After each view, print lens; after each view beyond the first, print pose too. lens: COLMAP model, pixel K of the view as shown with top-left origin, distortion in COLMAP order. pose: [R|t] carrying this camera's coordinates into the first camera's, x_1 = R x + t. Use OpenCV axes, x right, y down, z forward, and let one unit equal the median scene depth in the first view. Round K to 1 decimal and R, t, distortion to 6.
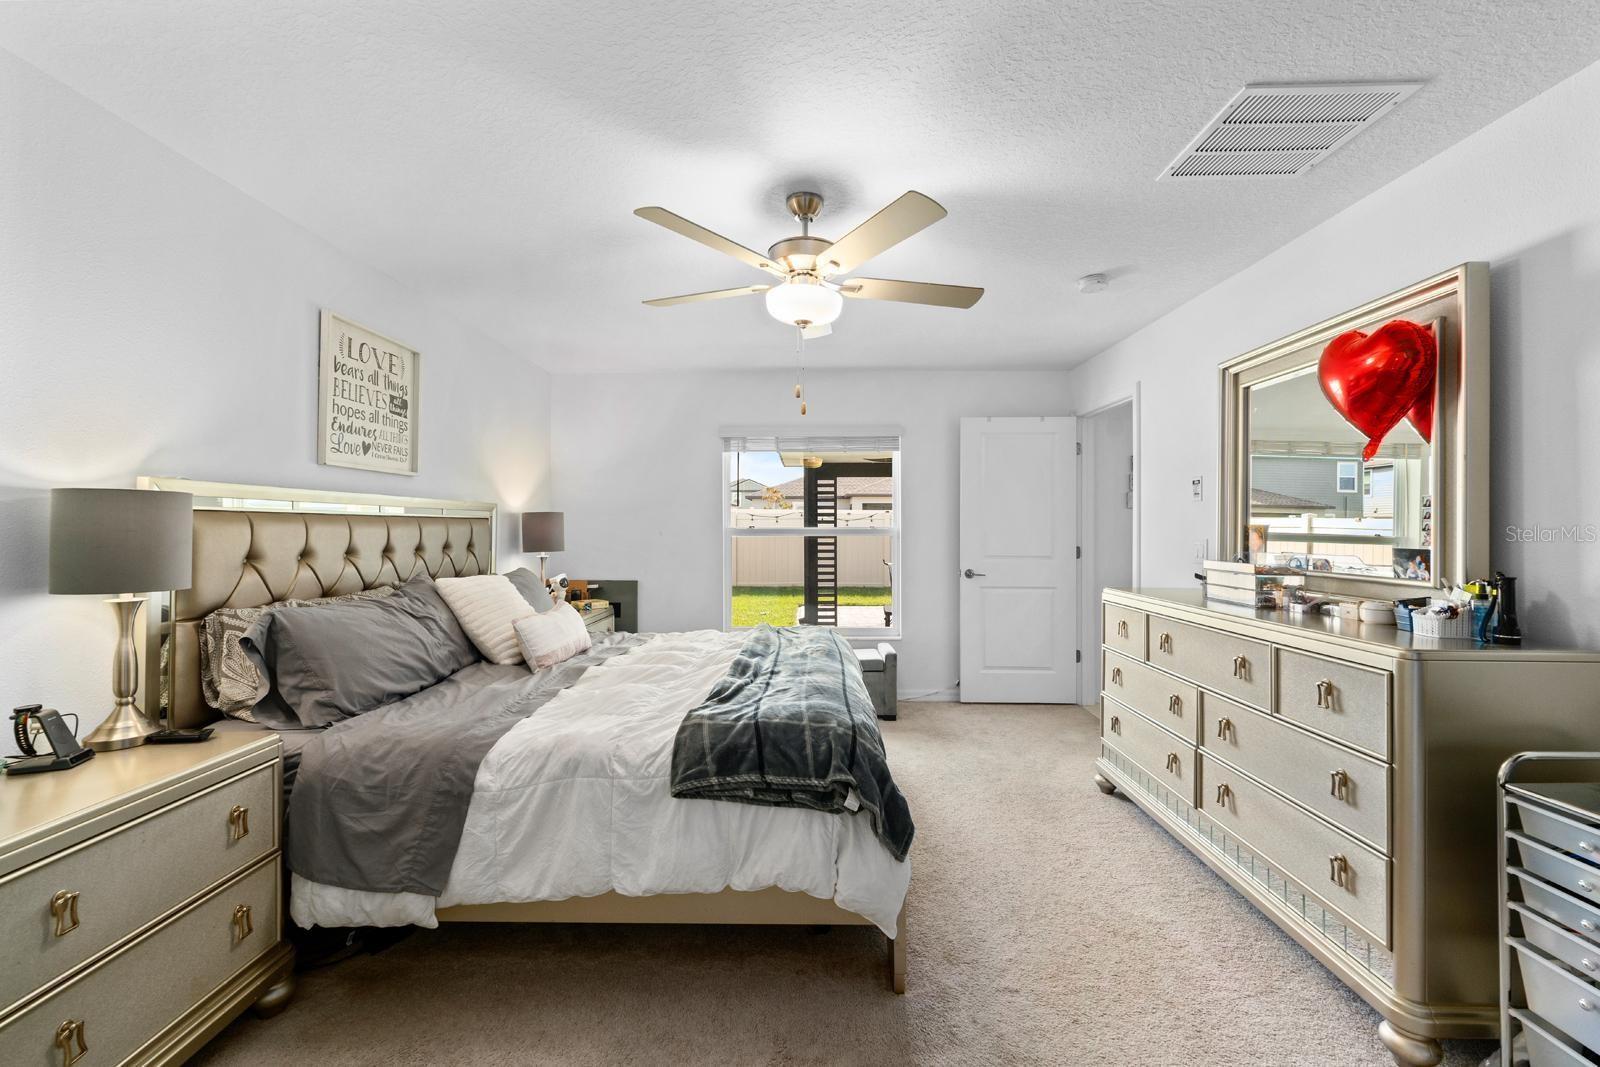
lens RADIAL K [[647.2, 0, 792.2], [0, 647.2, 524.2], [0, 0, 1]] dist [-0.001254, -0.000054]
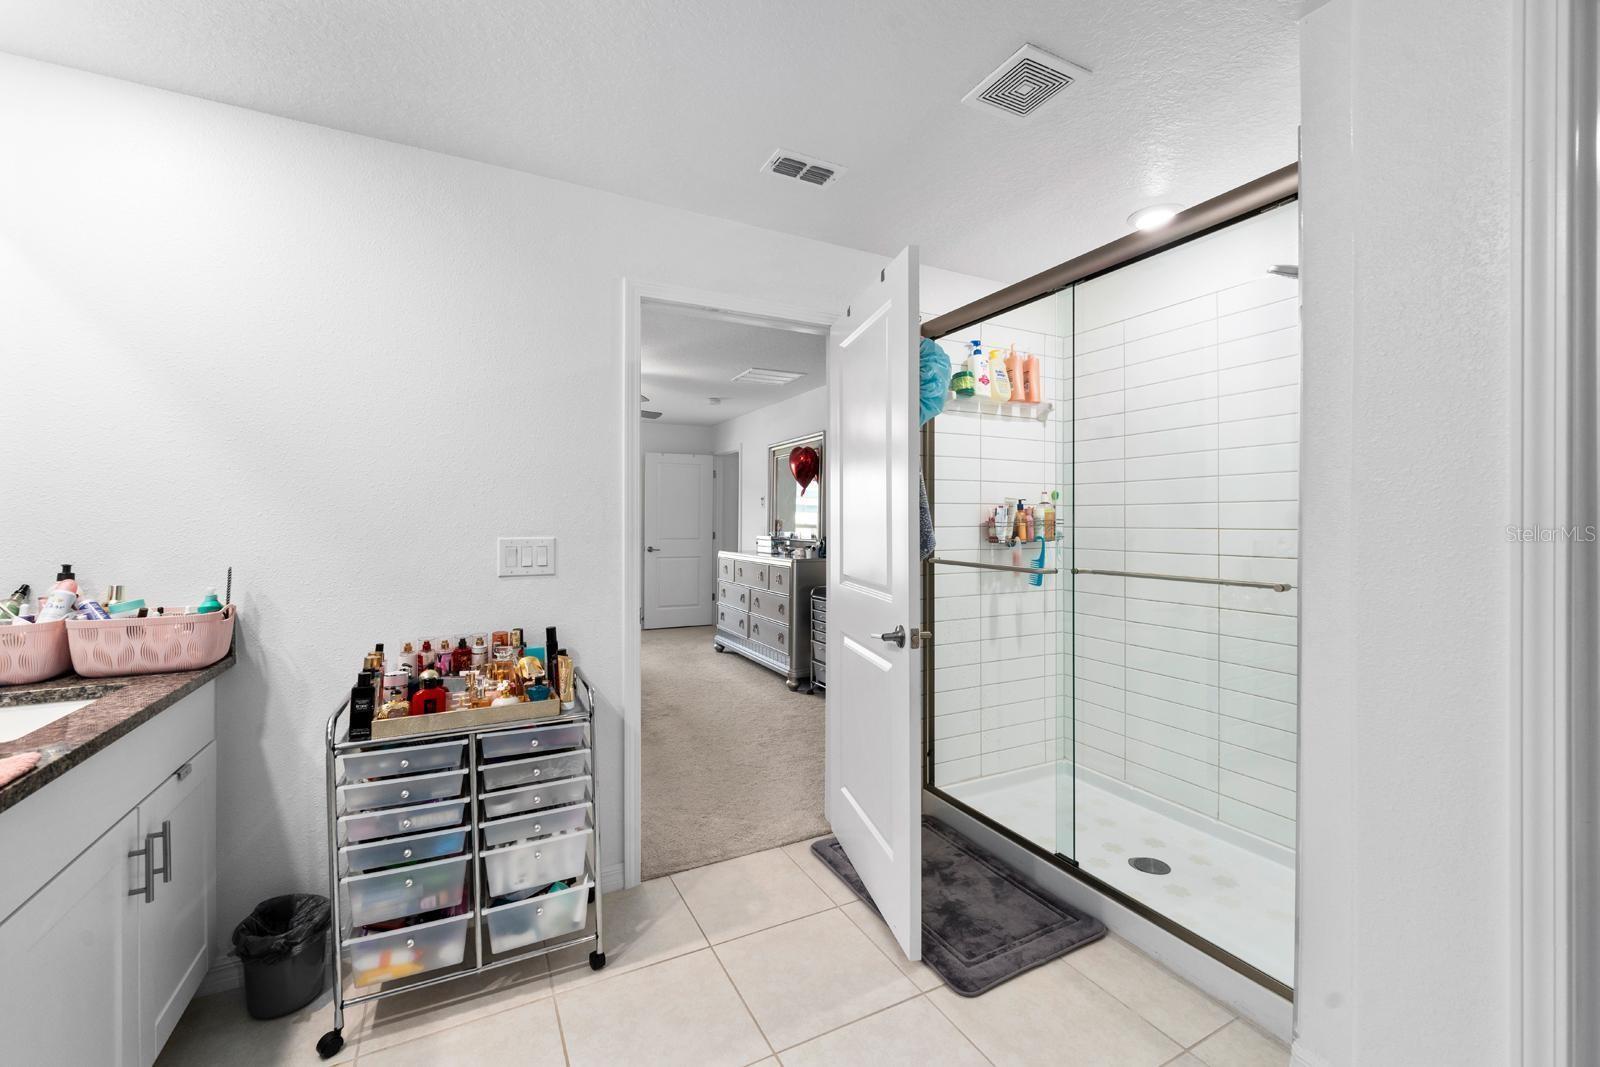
lens RADIAL K [[647.2, 0, 799.2], [0, 647.2, 524.9], [0, 0, 1]] dist [-0.001254, -0.000054]
pose [[0.874584, -0.000452, 0.484873, -0.307735], [-0.004360, 0.999952, 0.008797, -0.000194], [-0.484854, -0.009808, 0.874540, -0.985611]]
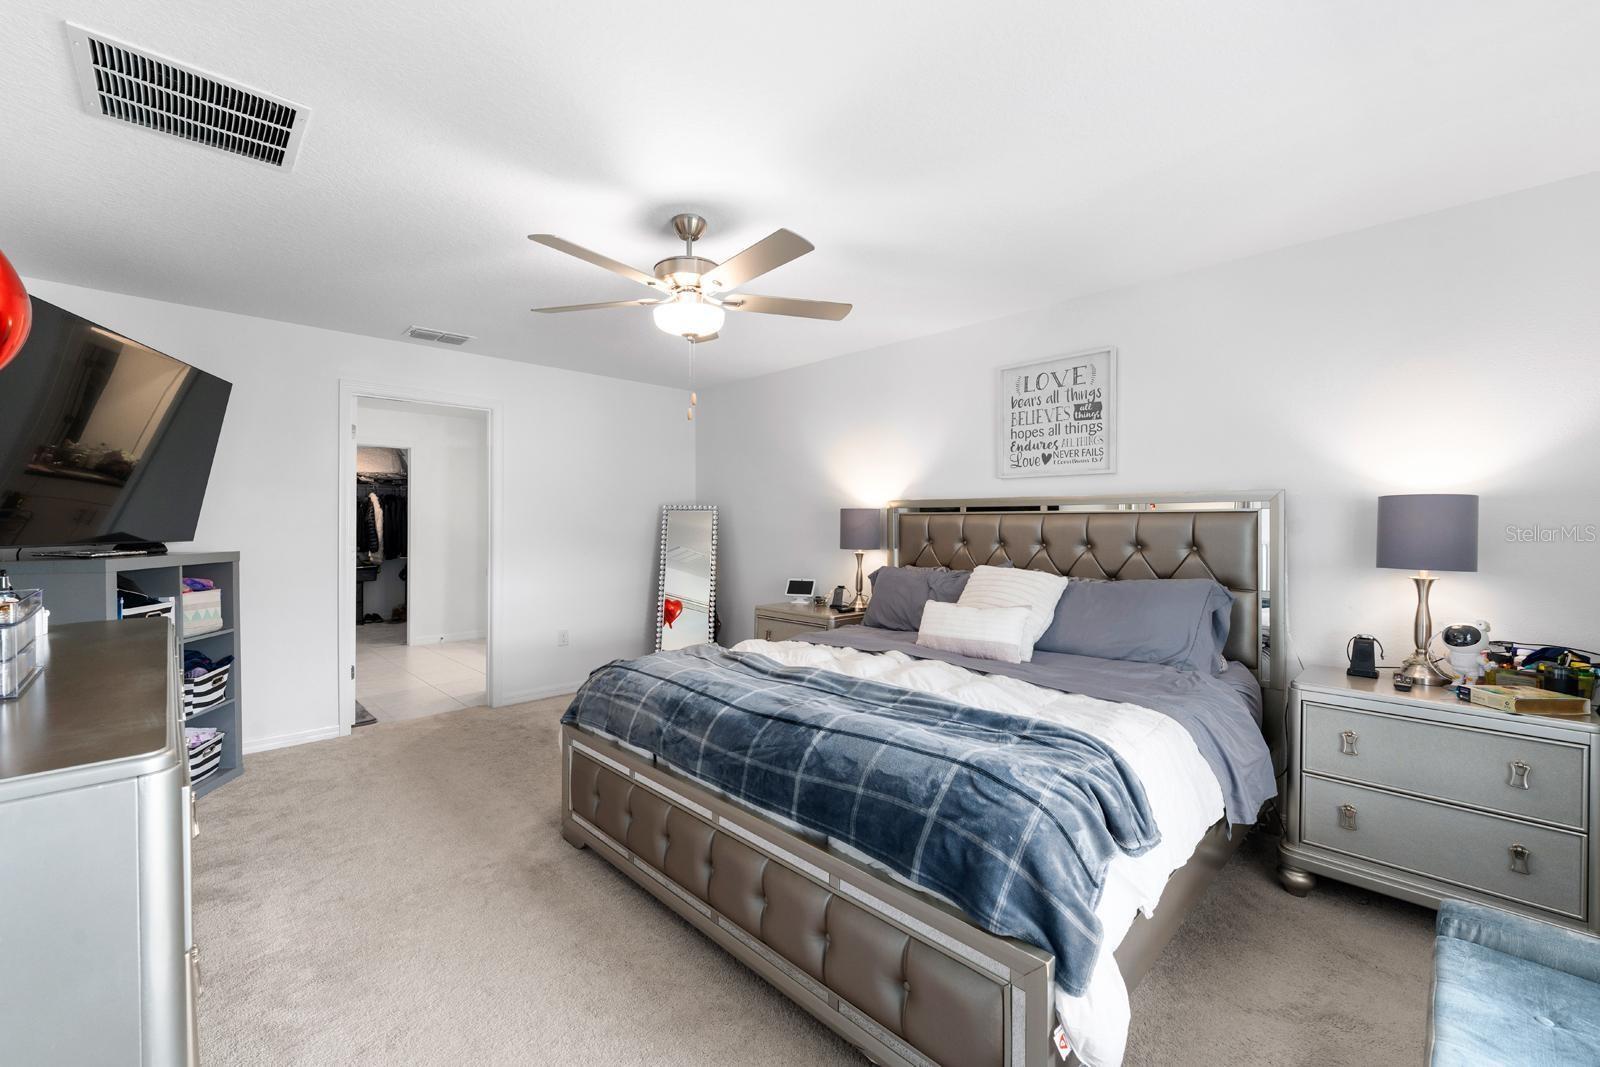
lens RADIAL K [[647.2, 0, 797.3], [0, 647.2, 529.7], [0, 0, 1]] dist [-0.001254, -0.000054]
pose [[-0.692175, 0.003473, -0.721721, 0.547814], [0.001020, 0.999992, 0.003833, 0.011745], [0.721729, 0.001917, -0.692173, 1.513224]]
